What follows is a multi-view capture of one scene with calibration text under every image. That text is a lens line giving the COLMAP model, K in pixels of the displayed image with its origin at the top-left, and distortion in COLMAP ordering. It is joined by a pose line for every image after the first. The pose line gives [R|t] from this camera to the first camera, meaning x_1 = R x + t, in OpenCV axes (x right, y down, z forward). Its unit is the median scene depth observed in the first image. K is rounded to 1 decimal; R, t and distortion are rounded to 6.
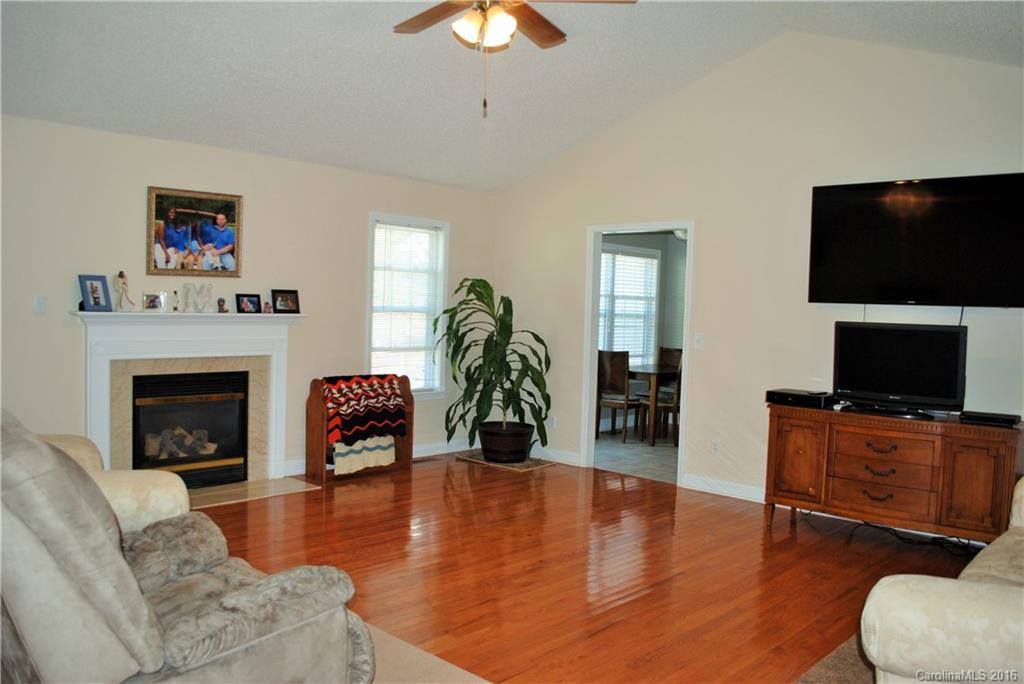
lens RADIAL K [[813.4, 0, 515.6], [0, 813.4, 344.7], [0, 0, 1]] dist [-0.078734, 0.005461]
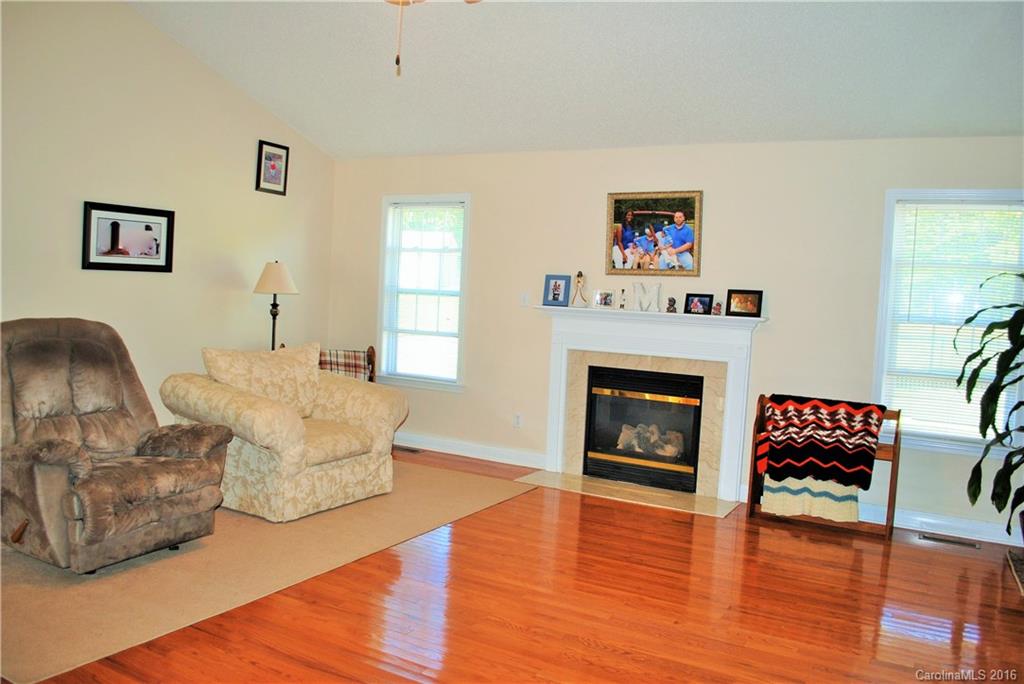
lens RADIAL K [[813.4, 0, 515.2], [0, 813.4, 339.1], [0, 0, 1]] dist [-0.078734, 0.005461]
pose [[0.243102, 0.040966, -0.969135, 0.538886], [-0.087695, 0.995945, 0.020101, -0.010530], [0.966028, 0.080102, 0.245708, 0.569387]]
